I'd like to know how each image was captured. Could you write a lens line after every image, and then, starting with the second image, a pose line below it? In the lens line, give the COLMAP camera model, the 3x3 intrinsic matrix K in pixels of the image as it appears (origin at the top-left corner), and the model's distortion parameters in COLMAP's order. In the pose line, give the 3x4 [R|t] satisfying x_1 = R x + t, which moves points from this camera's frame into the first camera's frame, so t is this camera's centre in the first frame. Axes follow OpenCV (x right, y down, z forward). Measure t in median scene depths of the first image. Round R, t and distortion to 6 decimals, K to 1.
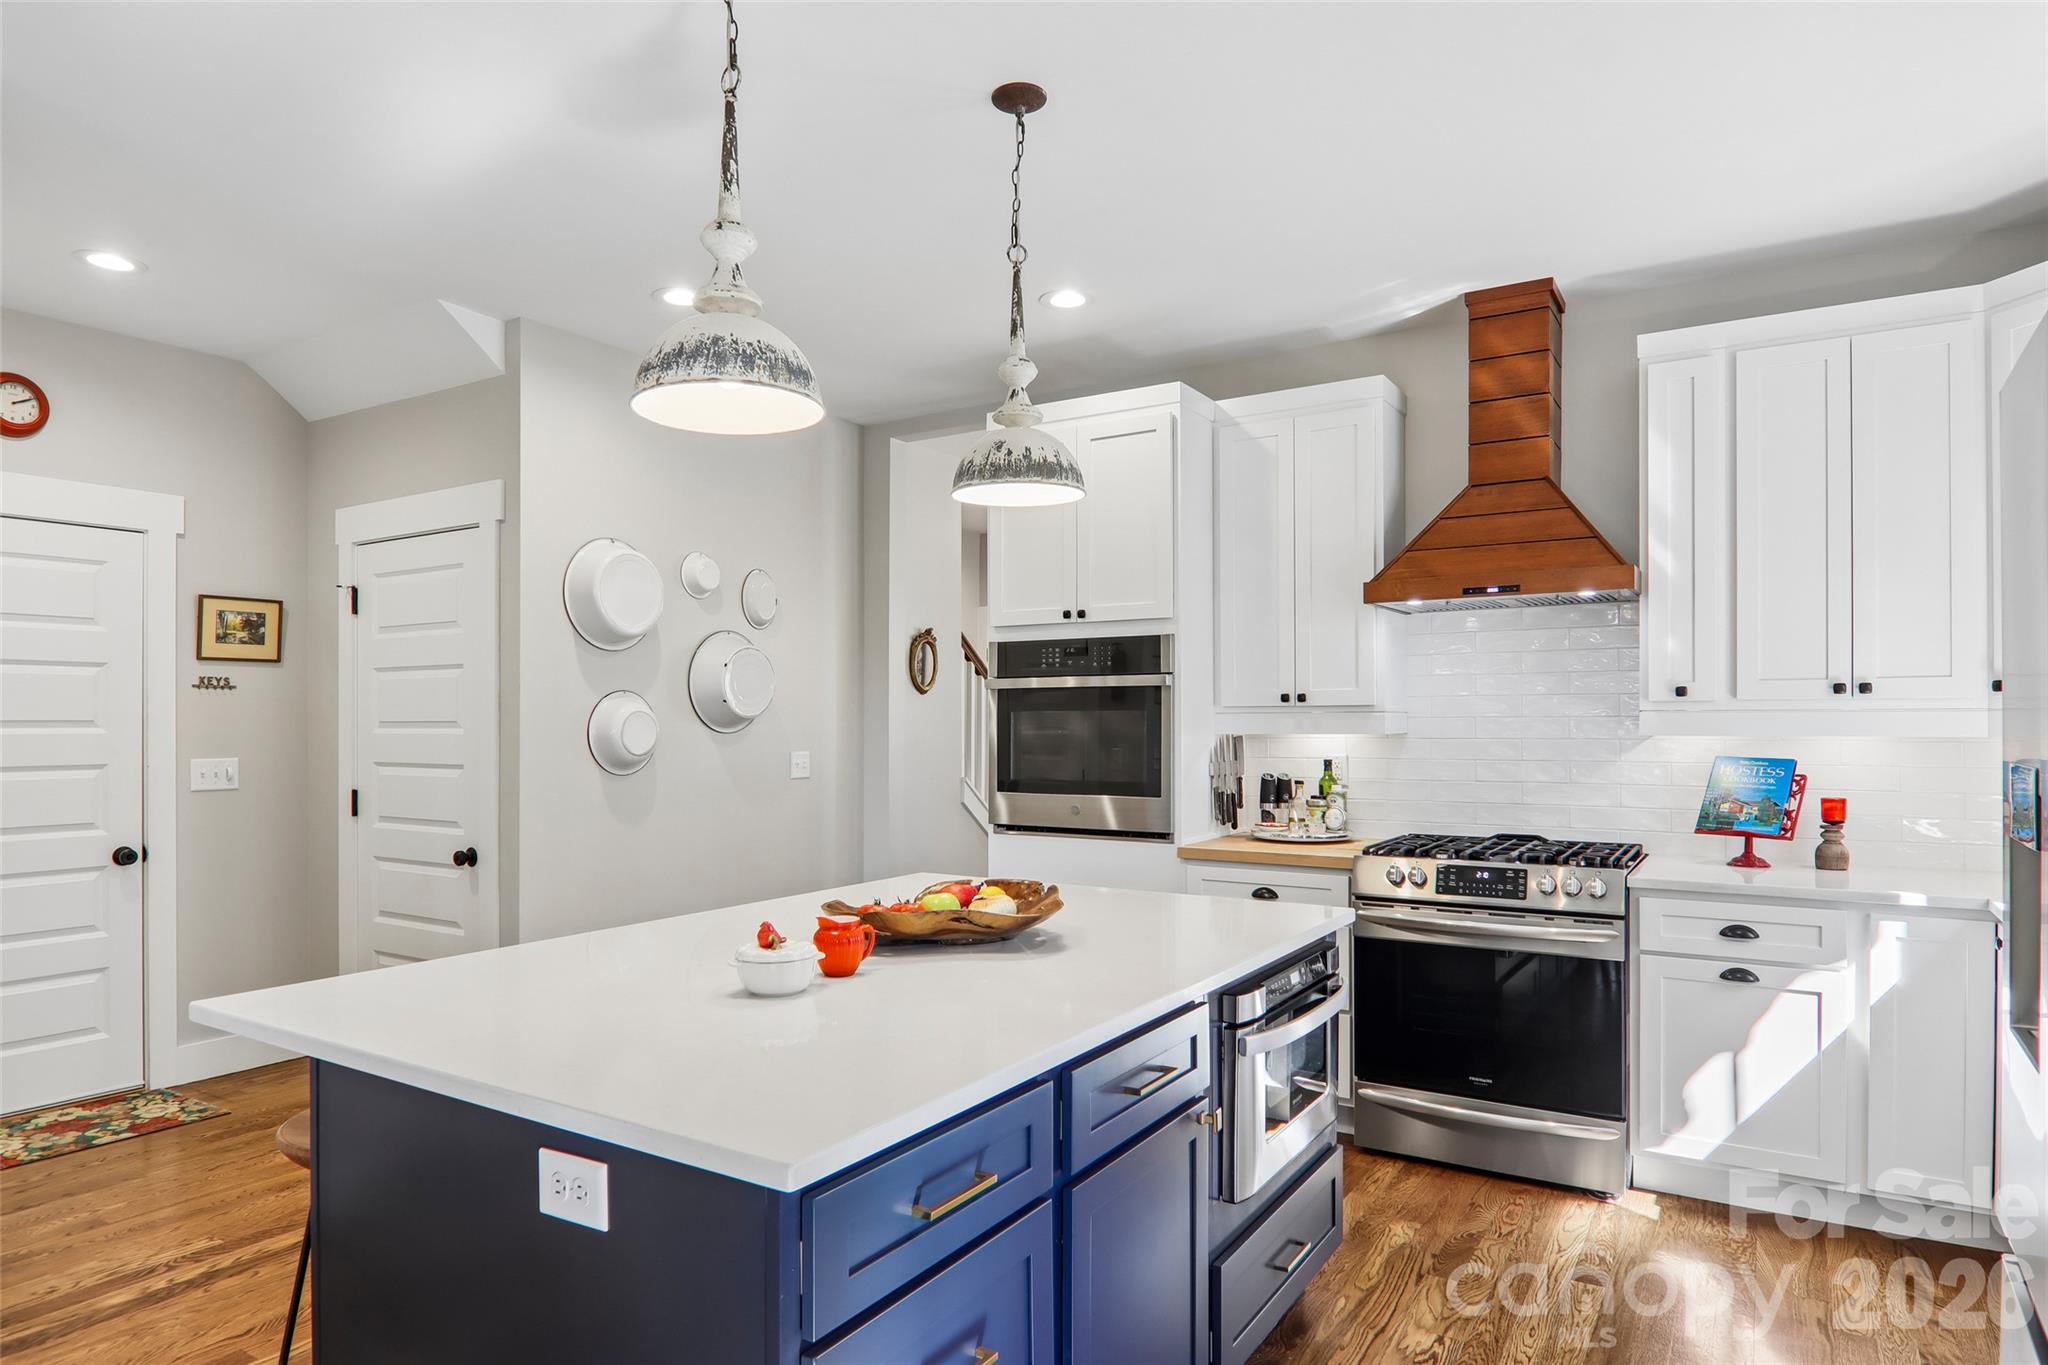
lens RADIAL K [[1187.3, 0, 1028.7], [0, 1187.3, 718.0], [0, 0, 1]] dist [0.013247, -0.025275]
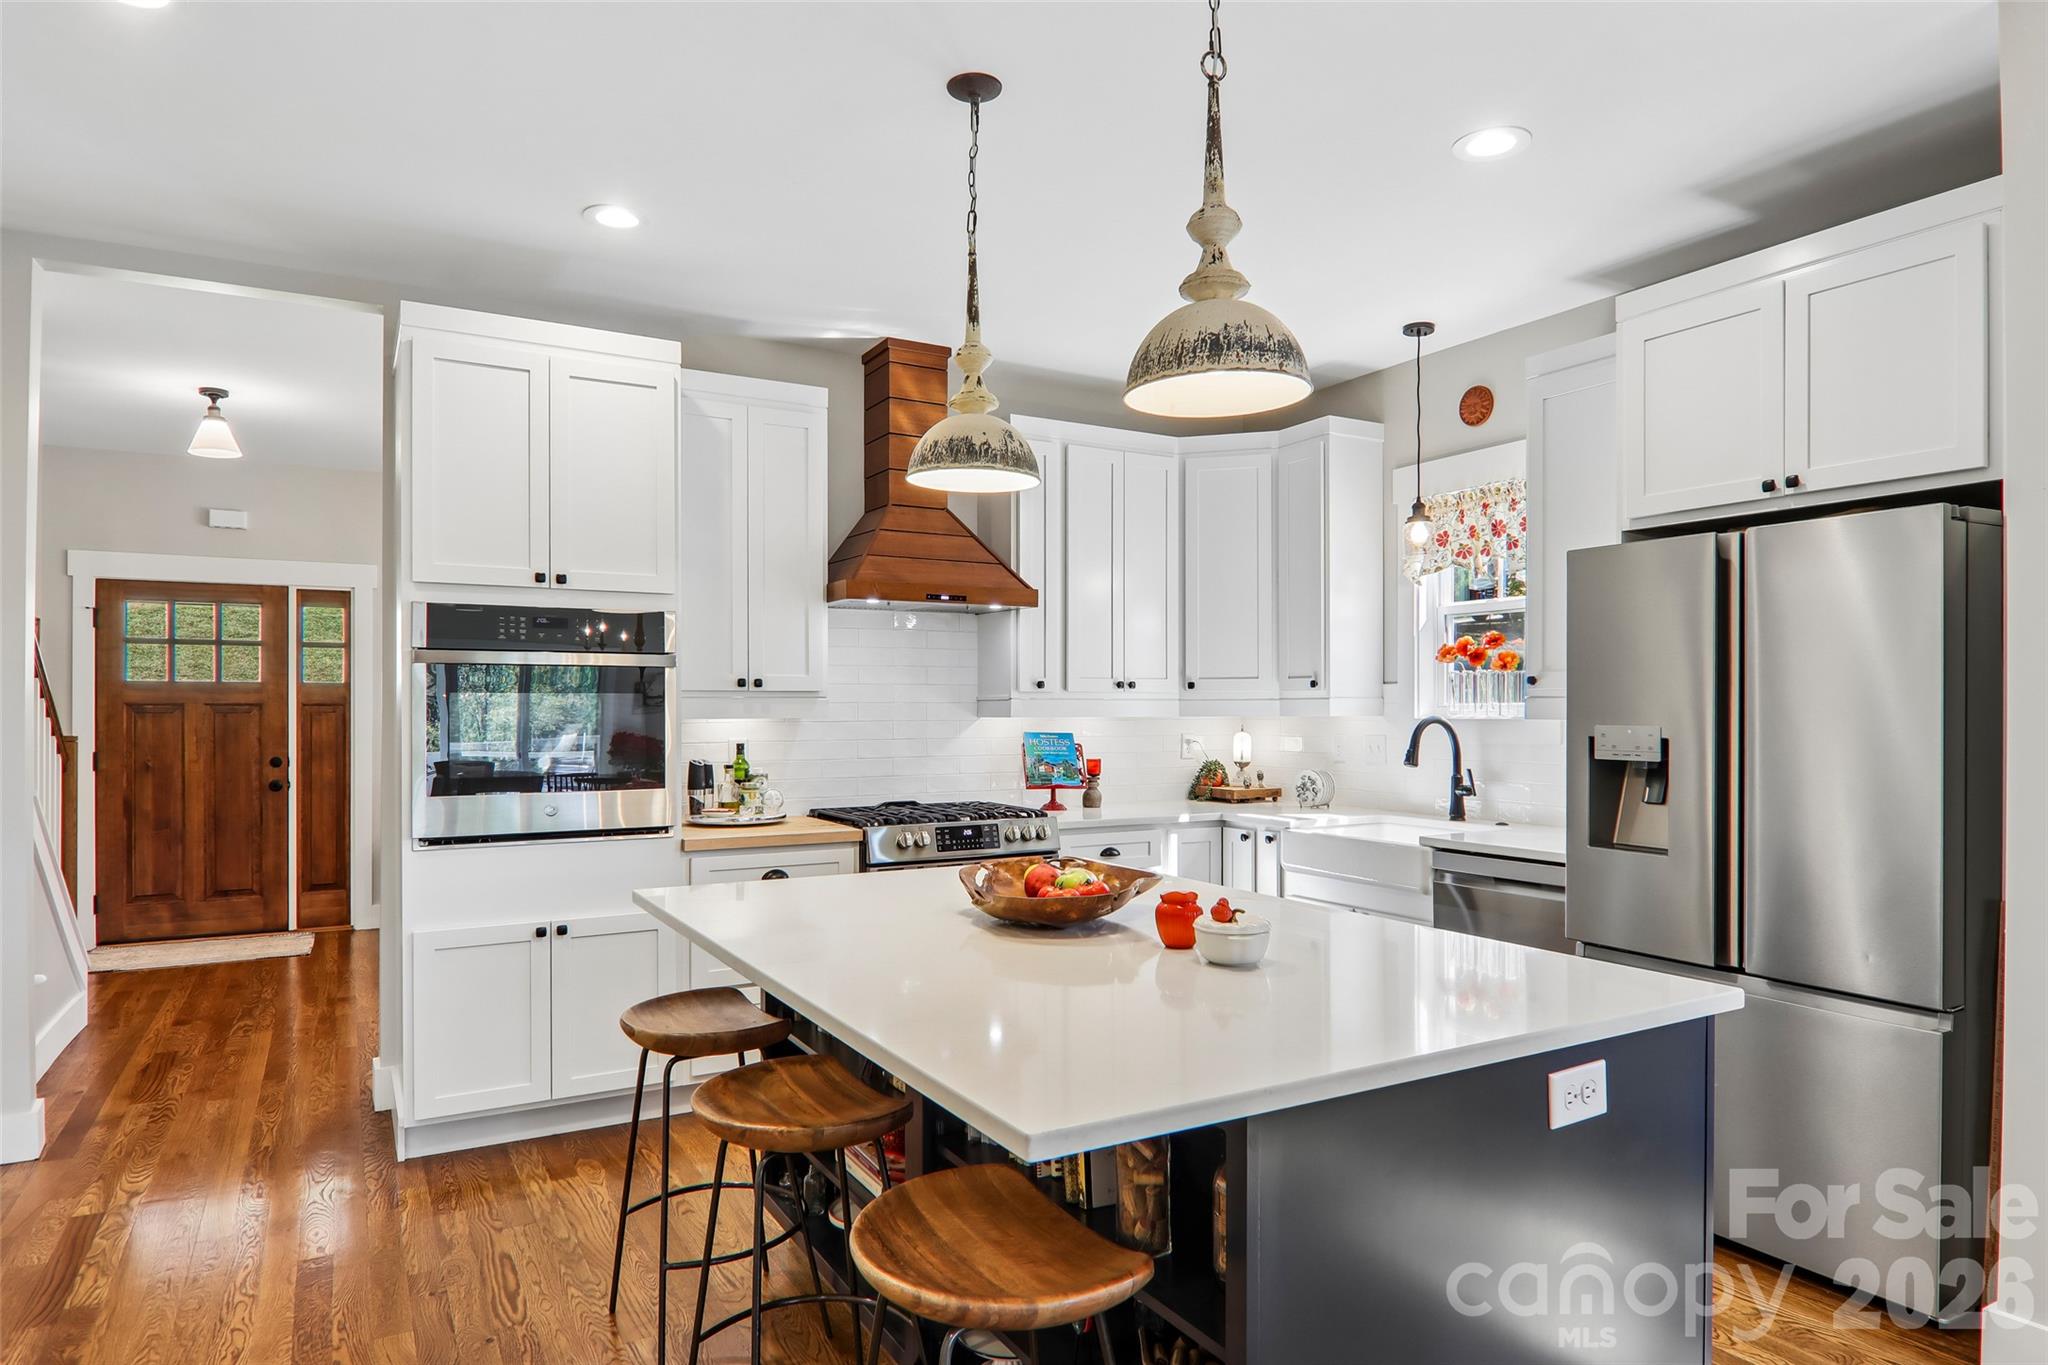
lens RADIAL K [[1202.7, 0, 1025.8], [0, 1202.7, 709.4], [0, 0, 1]] dist [-0.001348, -0.003101]
pose [[0.475578, 0.000054, 0.879674, -0.654073], [-0.003817, 0.999991, 0.002002, 0.003216], [-0.879665, -0.004310, 0.475574, 0.350086]]
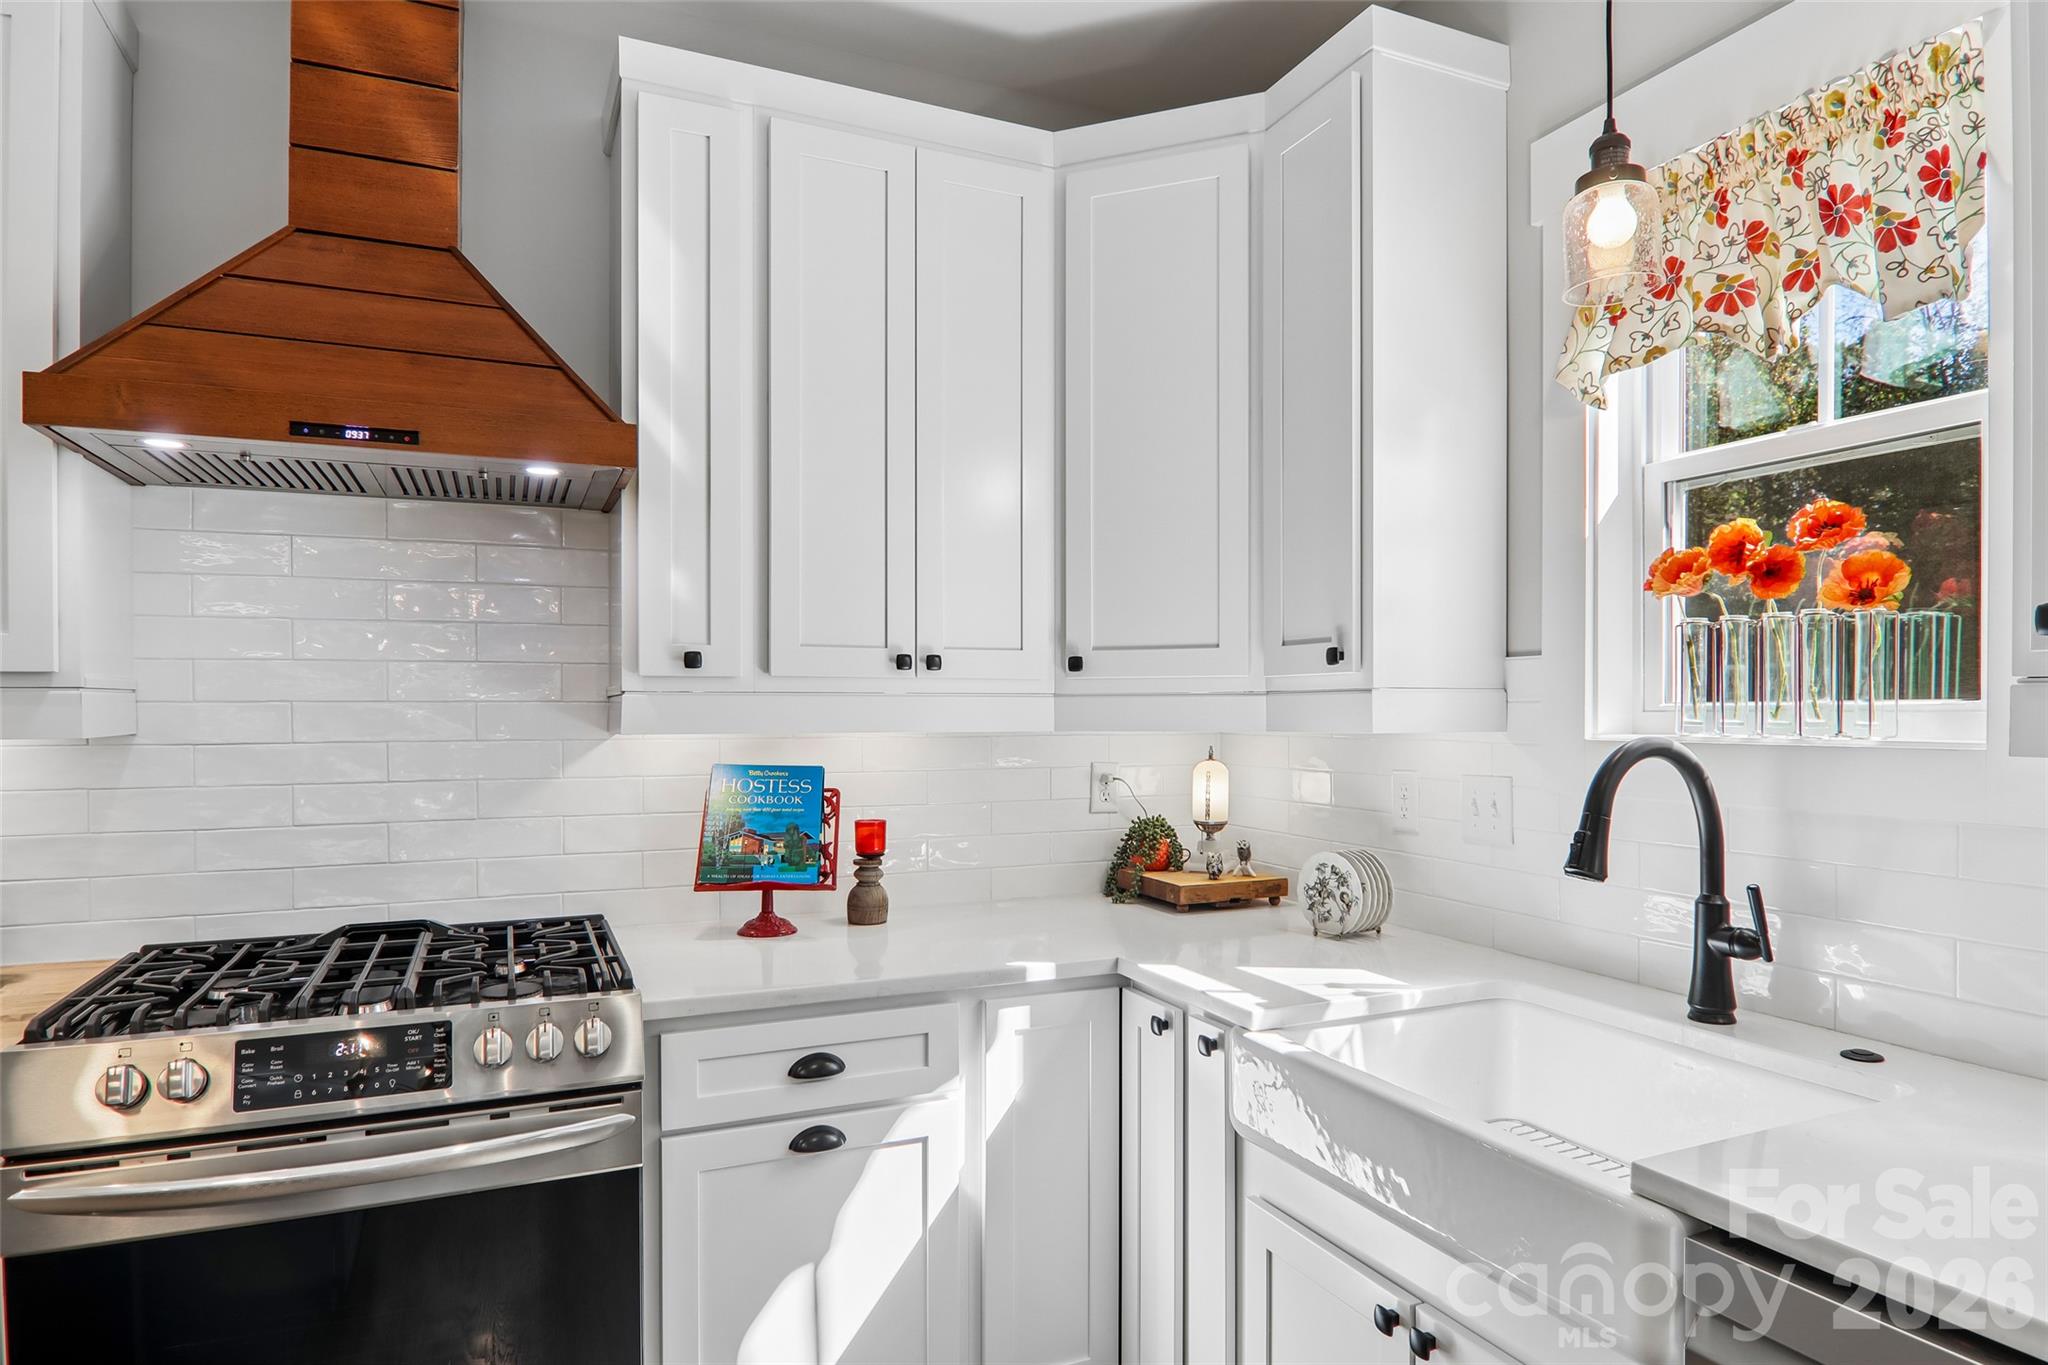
lens RADIAL K [[1187.3, 0, 1028.7], [0, 1187.3, 718.0], [0, 0, 1]] dist [0.013247, -0.025275]
pose [[0.556128, -0.005132, 0.831081, 0.144775], [-0.004113, 0.999952, 0.008927, 0.000660], [-0.831087, -0.008382, 0.556080, 0.516592]]
